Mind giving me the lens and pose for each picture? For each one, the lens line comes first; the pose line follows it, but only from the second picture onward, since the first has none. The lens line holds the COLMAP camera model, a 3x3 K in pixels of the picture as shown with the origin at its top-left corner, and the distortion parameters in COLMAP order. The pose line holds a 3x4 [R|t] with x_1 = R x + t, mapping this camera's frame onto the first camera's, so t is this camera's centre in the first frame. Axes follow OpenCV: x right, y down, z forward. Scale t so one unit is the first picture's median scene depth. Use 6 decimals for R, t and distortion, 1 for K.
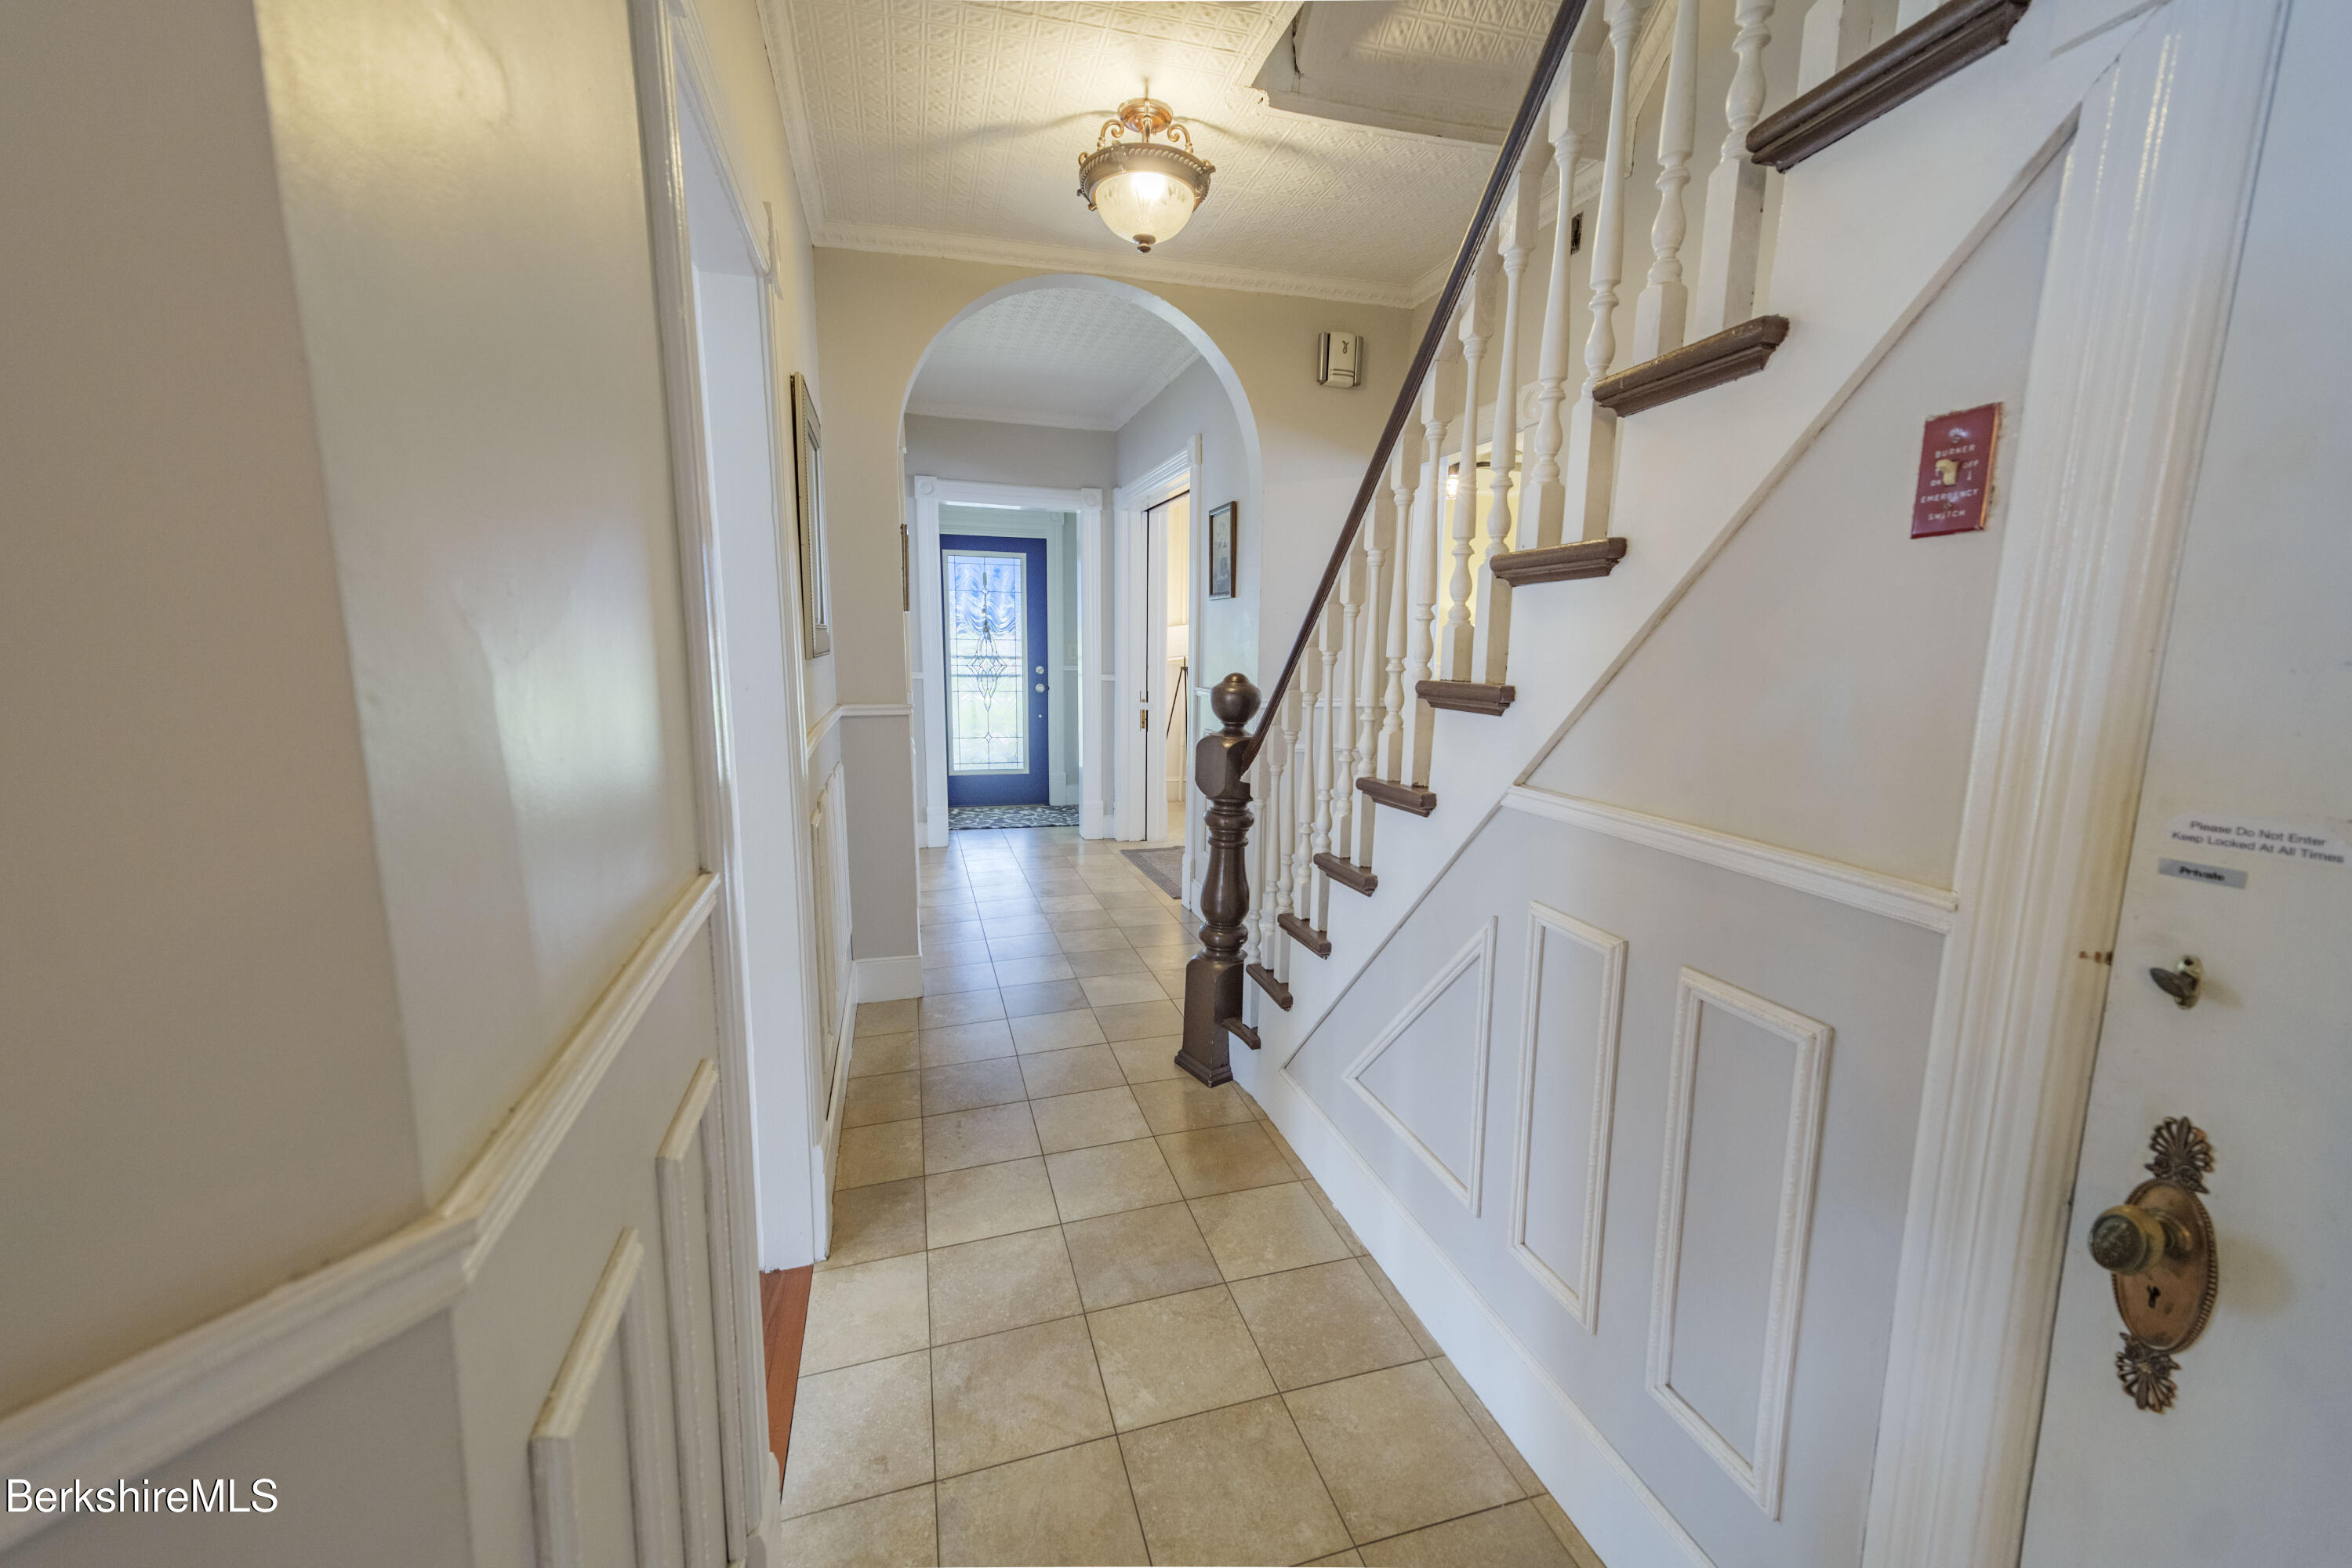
lens RADIAL K [[926.0, 0, 1176.0], [0, 926.0, 784.0], [0, 0, 1]] dist [0.054580, -0.000010]
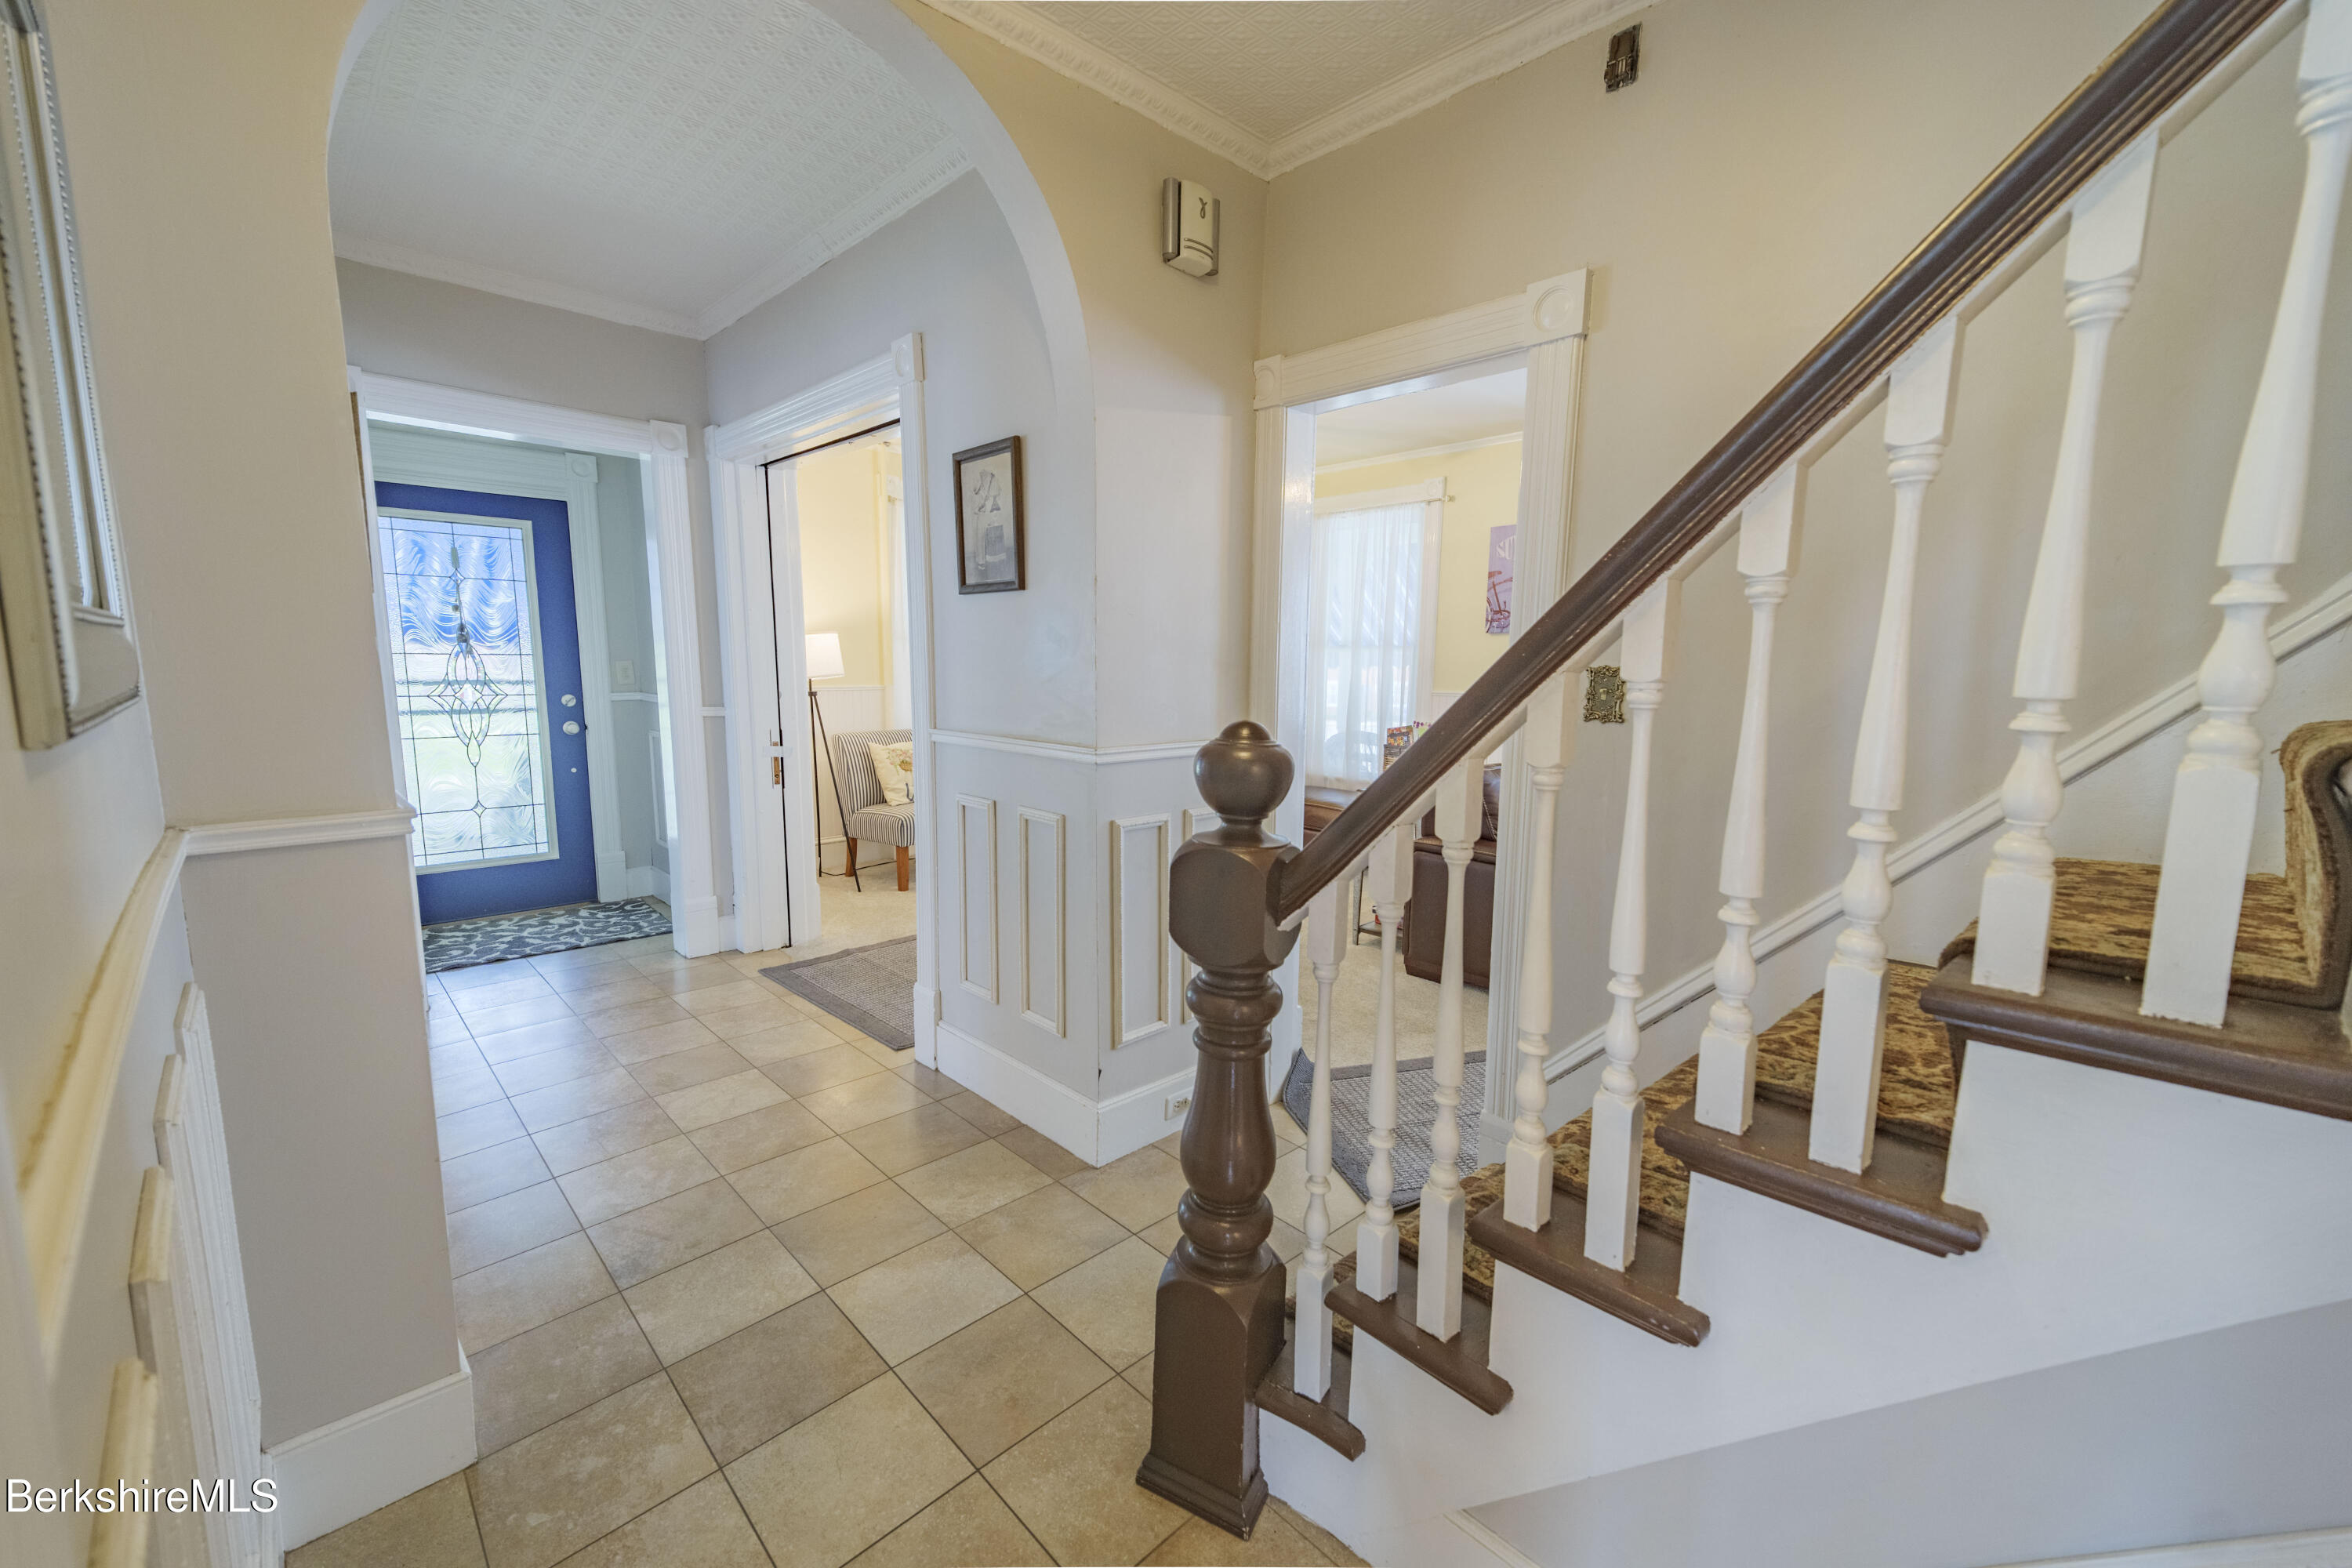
lens RADIAL K [[952.3, 0, 1176.0], [0, 952.3, 784.0], [0, 0, 1]] dist [0.030496, -0.000224]
pose [[0.889154, -0.066249, 0.452788, -0.093376], [0.074183, 0.997245, 0.000236, -0.038473], [-0.451556, 0.033379, 0.891618, 0.239704]]
